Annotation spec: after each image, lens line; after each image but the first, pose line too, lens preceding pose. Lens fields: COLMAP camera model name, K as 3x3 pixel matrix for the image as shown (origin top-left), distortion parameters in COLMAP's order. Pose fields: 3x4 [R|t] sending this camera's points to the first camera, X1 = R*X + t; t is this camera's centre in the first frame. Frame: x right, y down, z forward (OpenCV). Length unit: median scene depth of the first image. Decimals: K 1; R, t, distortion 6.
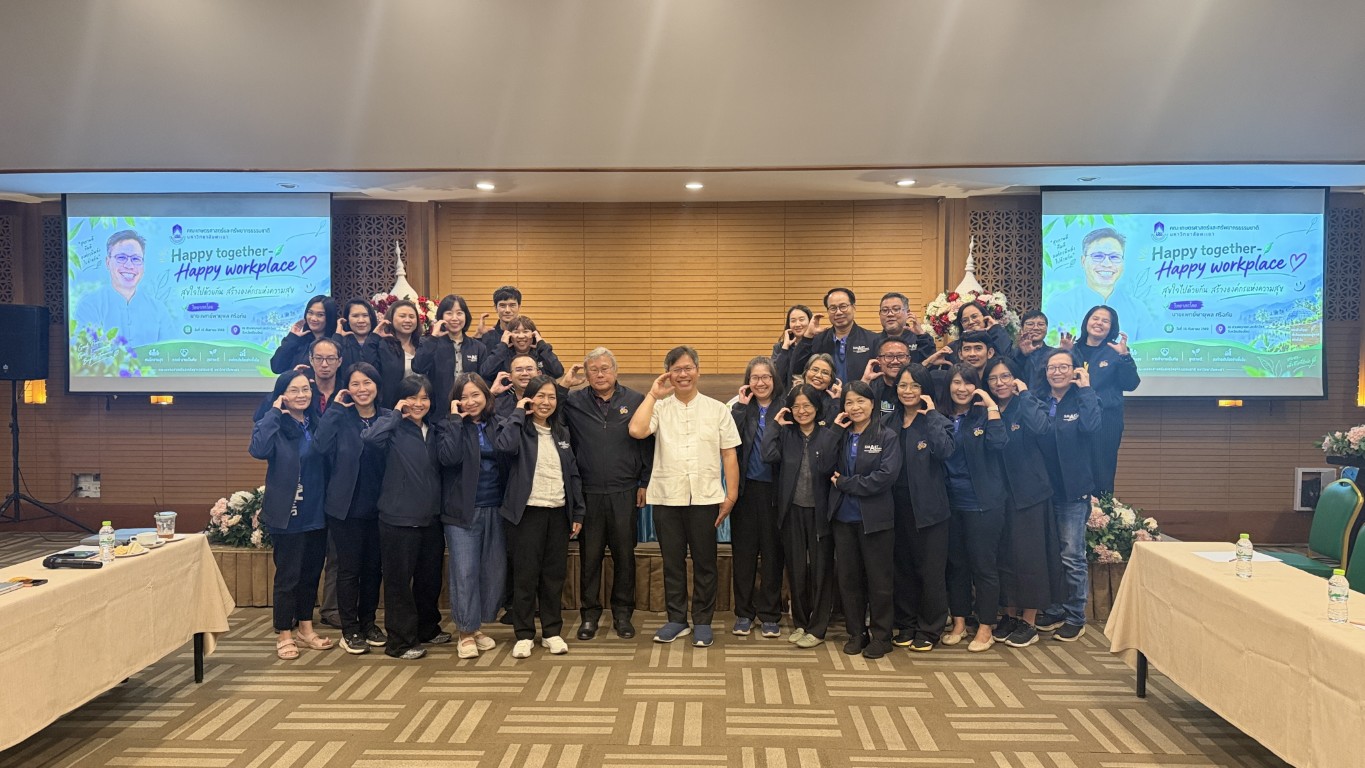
lens RADIAL K [[954.1, 0, 686.7], [0, 954.1, 381.1], [0, 0, 1]] dist [0.065563, -0.098710]
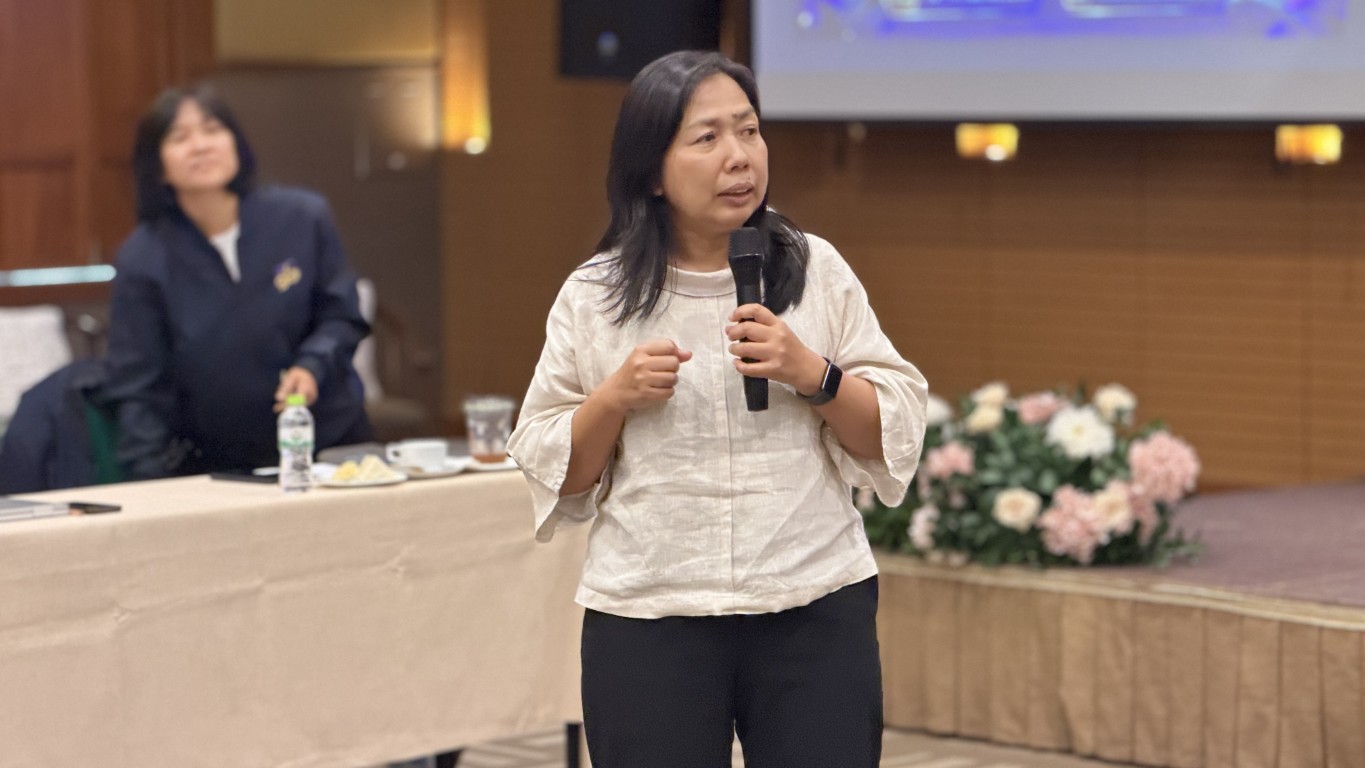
lens RADIAL K [[4023.9, 0, 682.0], [0, 4023.9, 510.4], [0, 0, 1]] dist [0.231262, -0.169755]
pose [[0.719512, 0.067925, -0.691150, 0.644814], [-0.002090, 0.995413, 0.095652, 0.025042], [0.694476, -0.067378, 0.716354, -0.116019]]
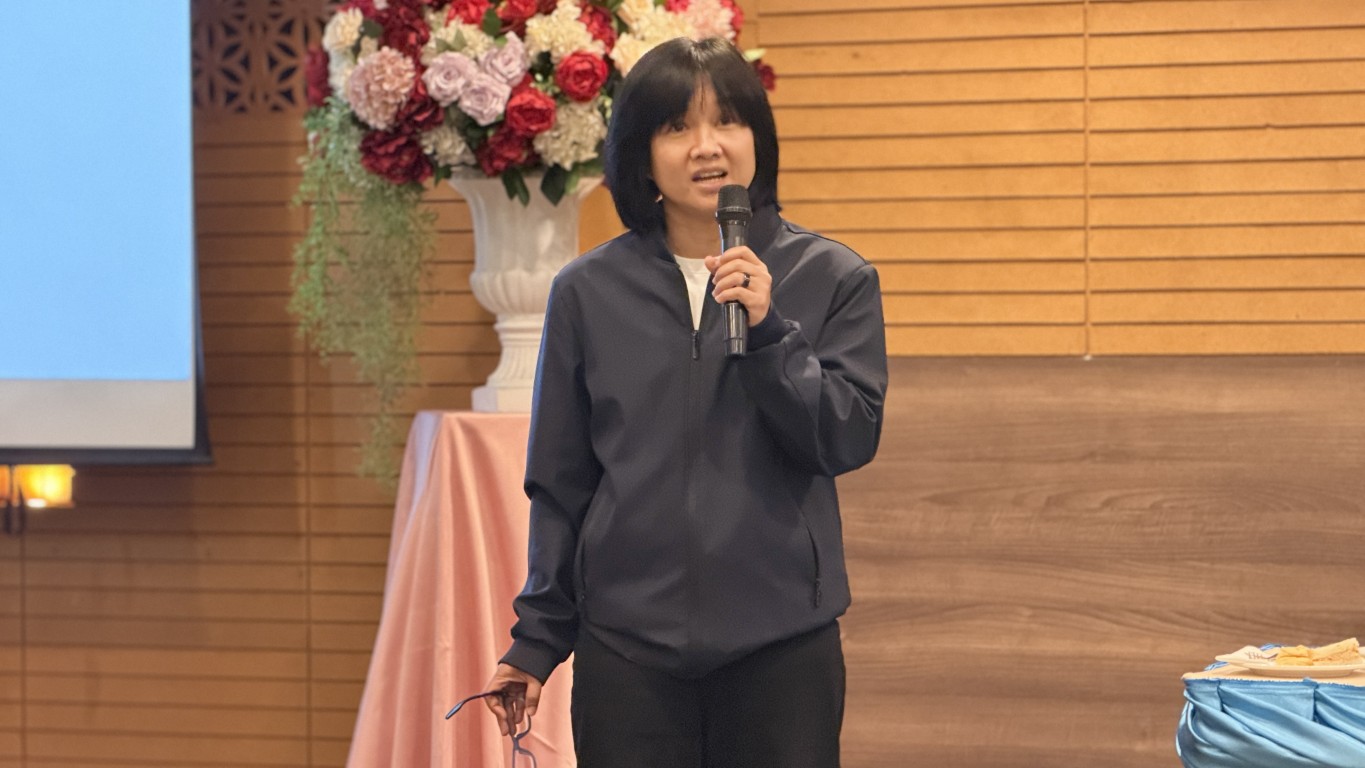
lens RADIAL K [[4186.6, 0, 682.5], [0, 4186.6, 384.0], [0, 0, 1]] dist [0.077329, 0.477382]
pose [[0.951594, -0.003187, -0.307340, 0.007402], [0.001935, 0.999989, -0.004379, 0.004512], [0.307350, 0.003572, 0.951590, 0.336051]]
